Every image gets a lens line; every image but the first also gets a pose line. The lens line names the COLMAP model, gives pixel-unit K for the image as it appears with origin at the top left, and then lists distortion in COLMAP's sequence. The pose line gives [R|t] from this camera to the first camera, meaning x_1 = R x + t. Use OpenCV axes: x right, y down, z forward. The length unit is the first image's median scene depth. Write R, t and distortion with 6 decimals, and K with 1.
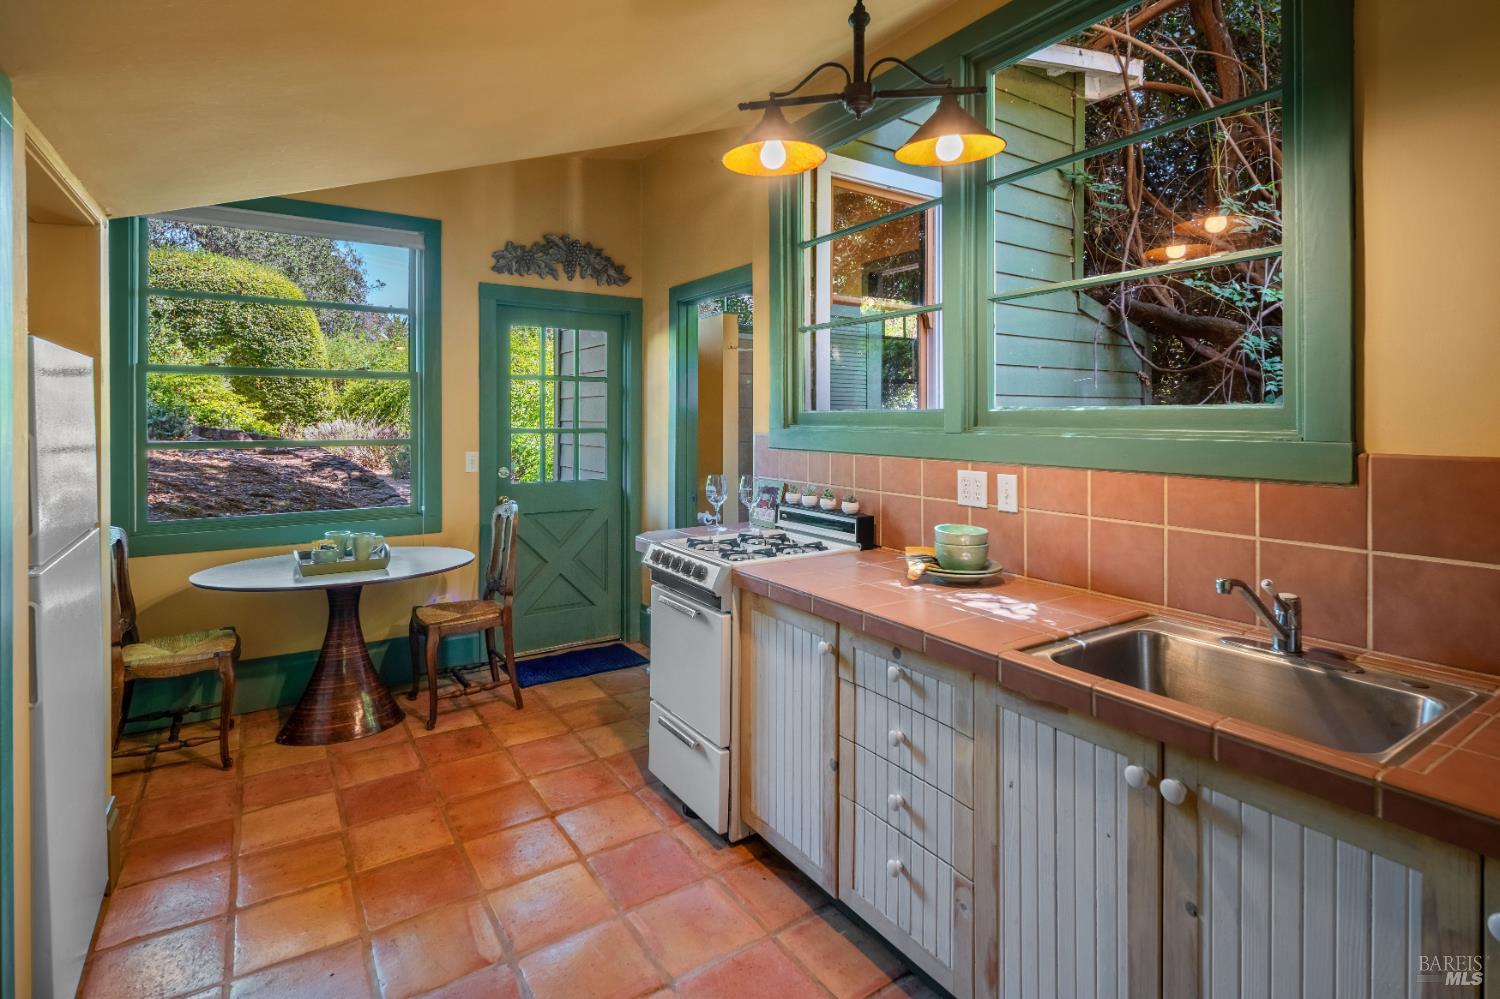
lens RADIAL K [[748.9, 0, 750.7], [0, 748.9, 426.6], [0, 0, 1]] dist [-0.000059, -0.000080]
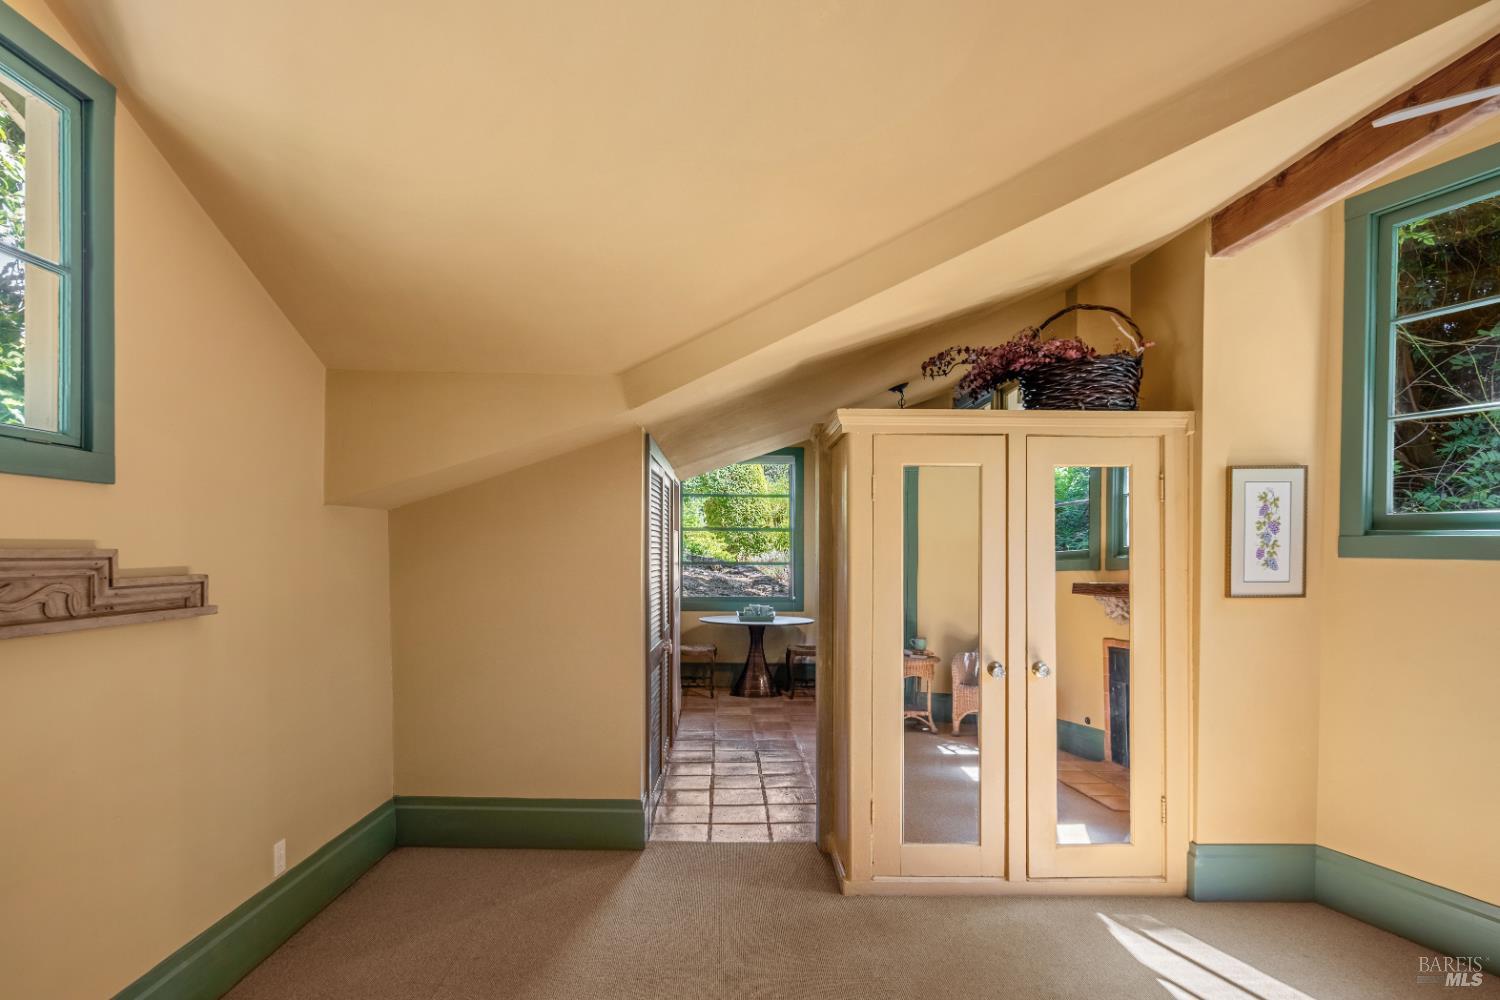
lens RADIAL K [[848.7, 0, 749.4], [0, 848.7, 558.7], [0, 0, 1]] dist [-0.000099, -0.000036]
pose [[0.852752, 0.010925, -0.522202, 0.342716], [-0.010724, 0.999937, 0.003407, -0.000393], [0.522206, 0.002694, 0.852815, -0.527359]]
